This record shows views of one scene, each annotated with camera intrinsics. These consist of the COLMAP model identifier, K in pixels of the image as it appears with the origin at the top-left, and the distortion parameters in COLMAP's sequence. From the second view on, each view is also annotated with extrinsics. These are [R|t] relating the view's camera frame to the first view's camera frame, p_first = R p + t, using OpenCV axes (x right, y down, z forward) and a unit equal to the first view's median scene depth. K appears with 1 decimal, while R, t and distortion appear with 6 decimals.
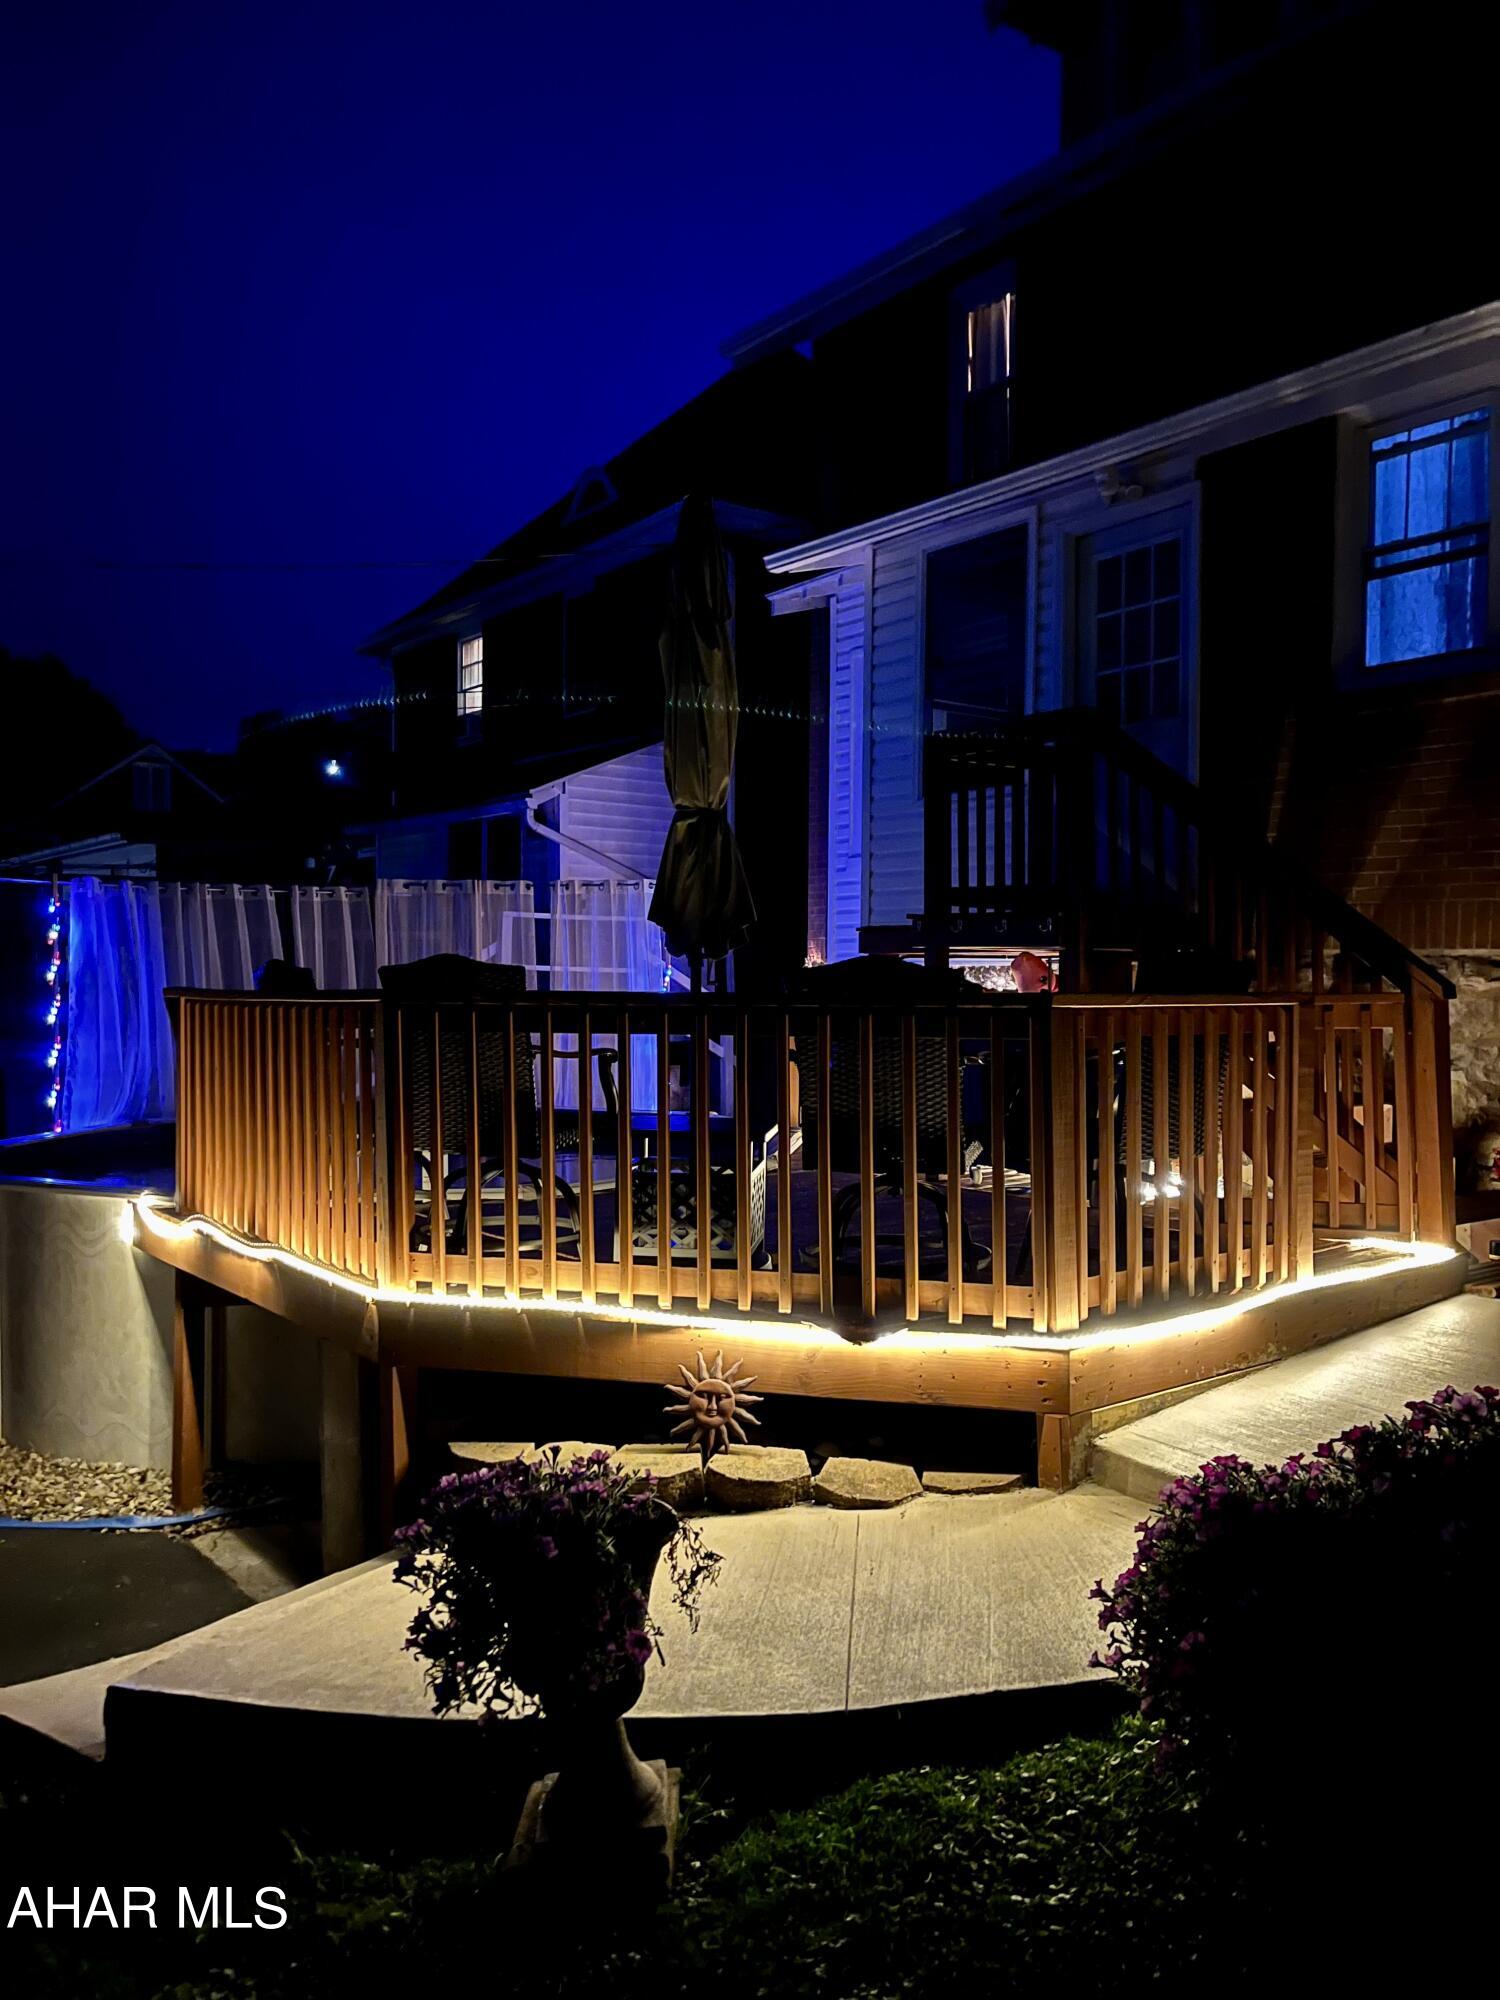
lens RADIAL K [[1521.0, 0, 747.8], [0, 1521.0, 1005.1], [0, 0, 1]] dist [0.045754, -0.001974]
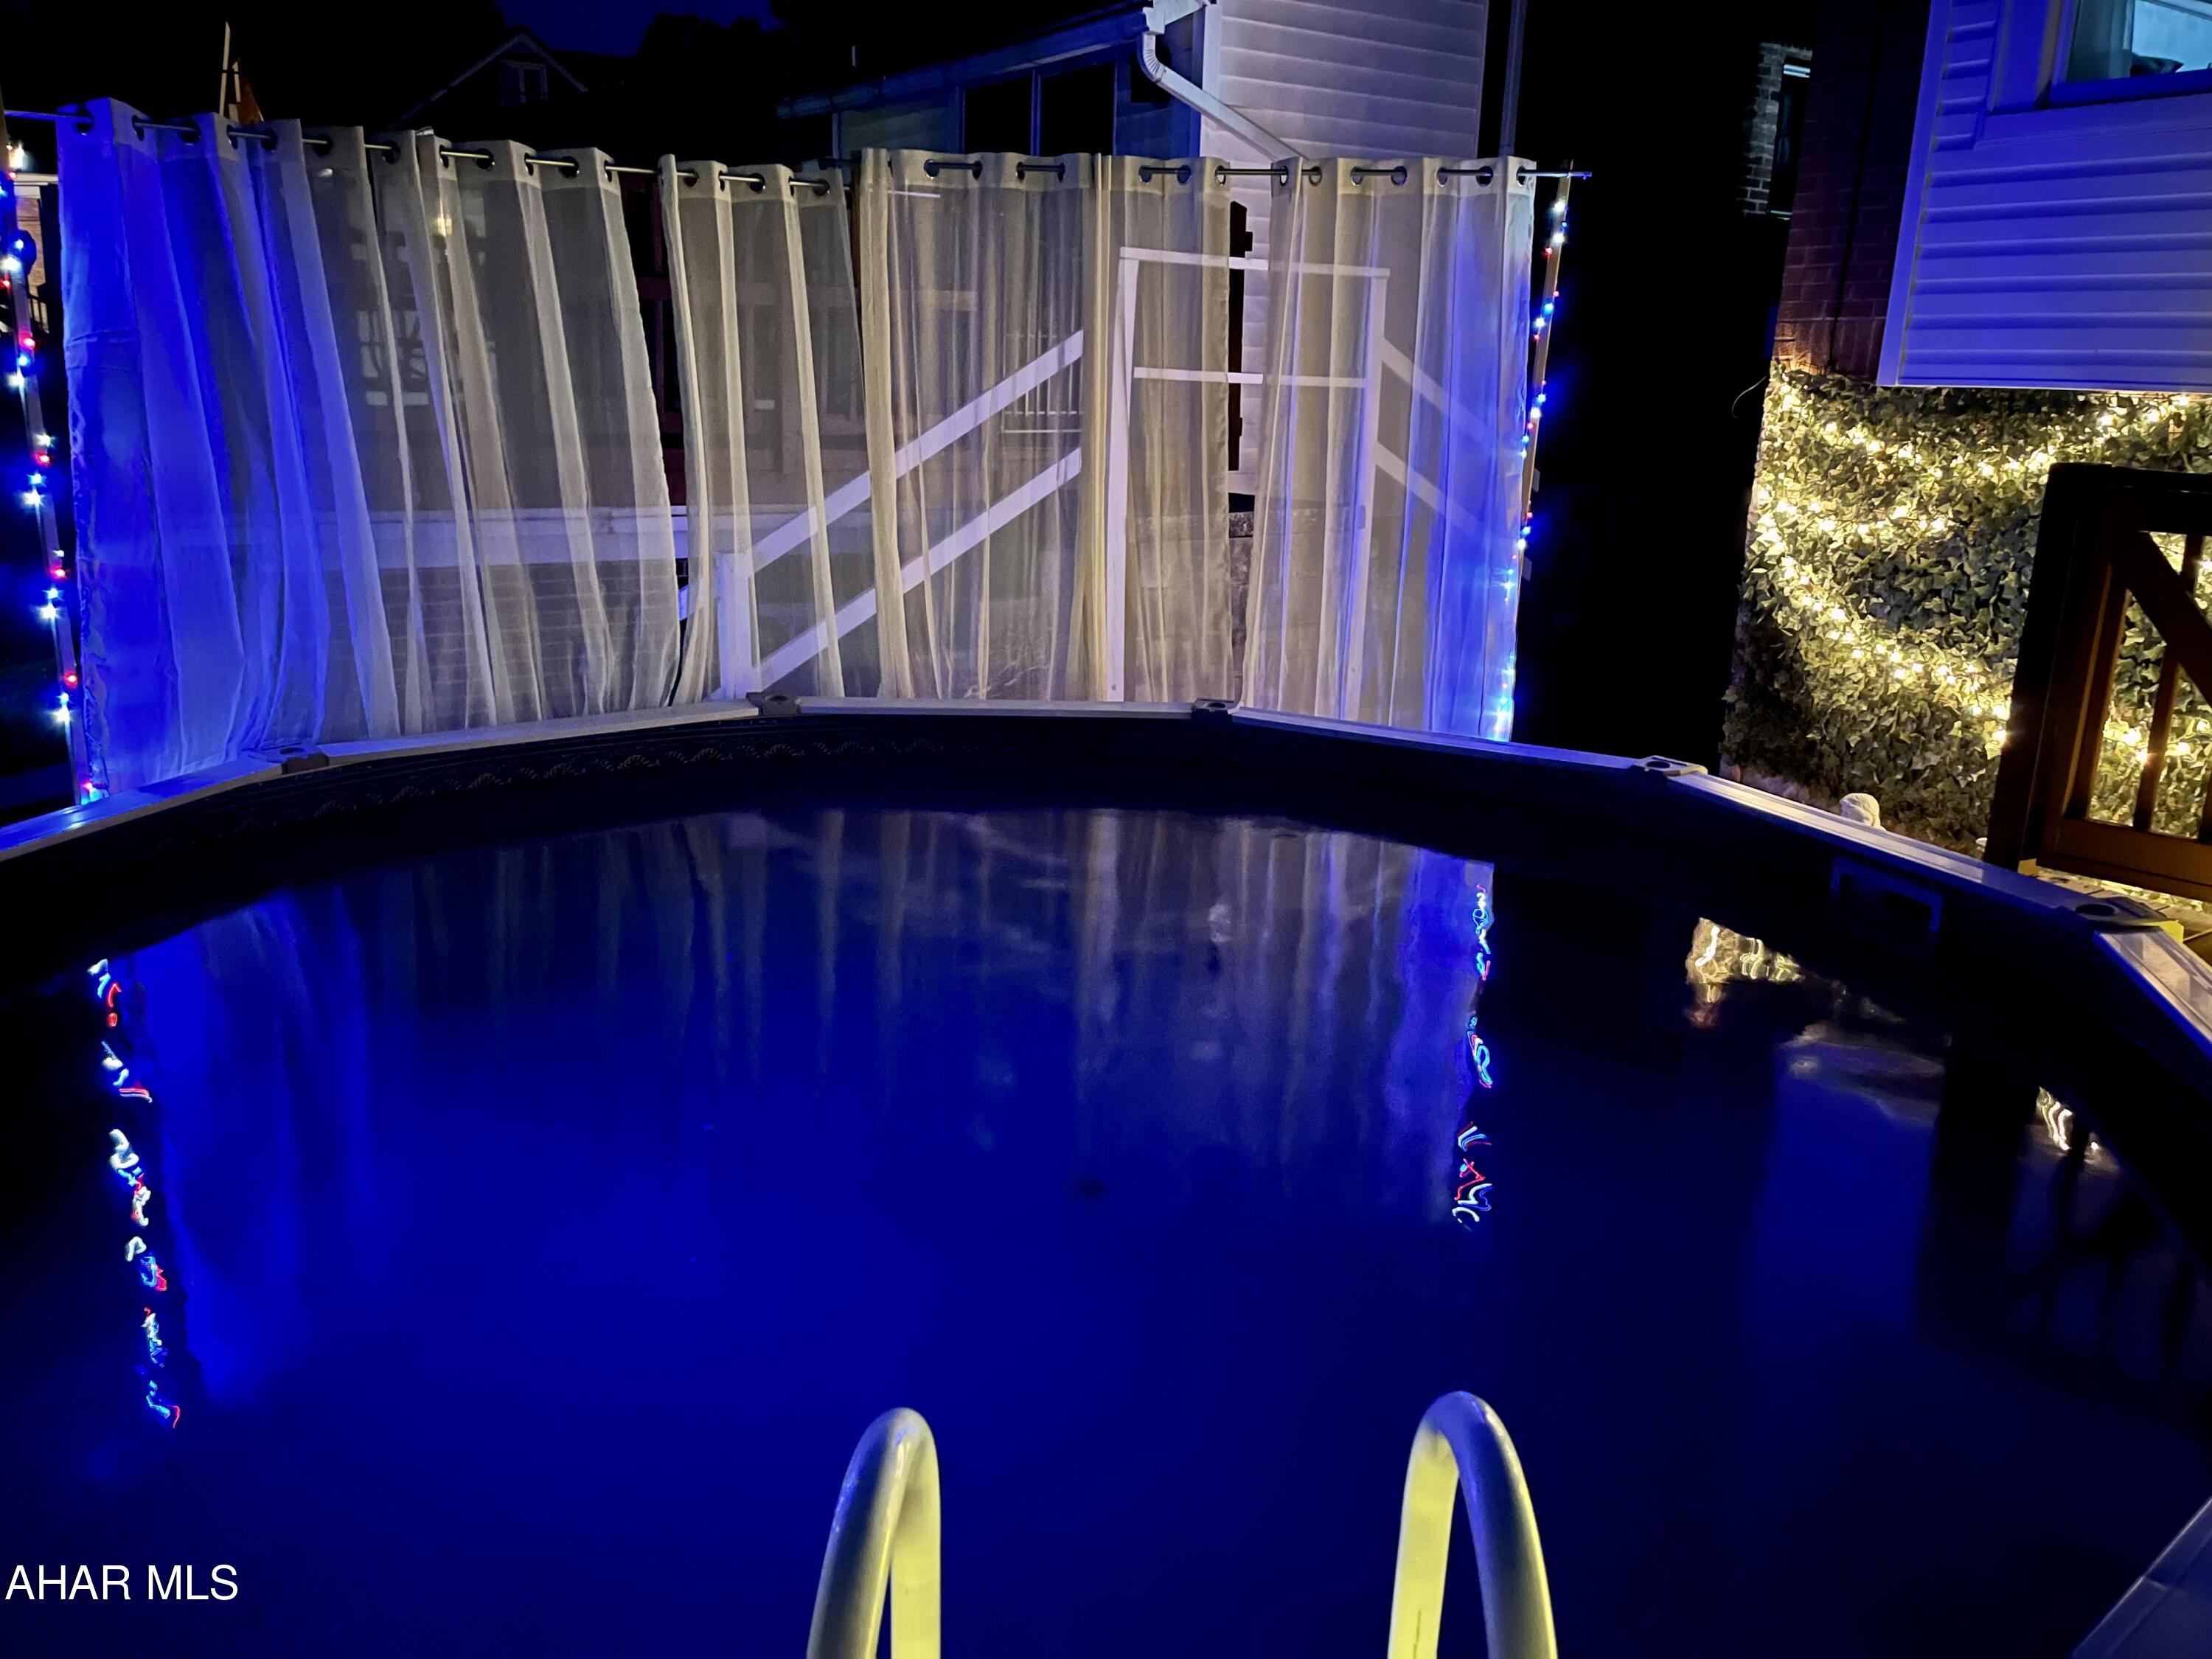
lens RADIAL K [[1682.2, 0, 1102.8], [0, 1682.2, 823.9], [0, 0, 1]] dist [0.045754, -0.001974]
pose [[0.996942, 0.041040, -0.066496, -0.139099], [-0.023593, 0.969350, 0.244550, -0.018820], [0.074495, -0.242233, 0.967354, 0.511496]]
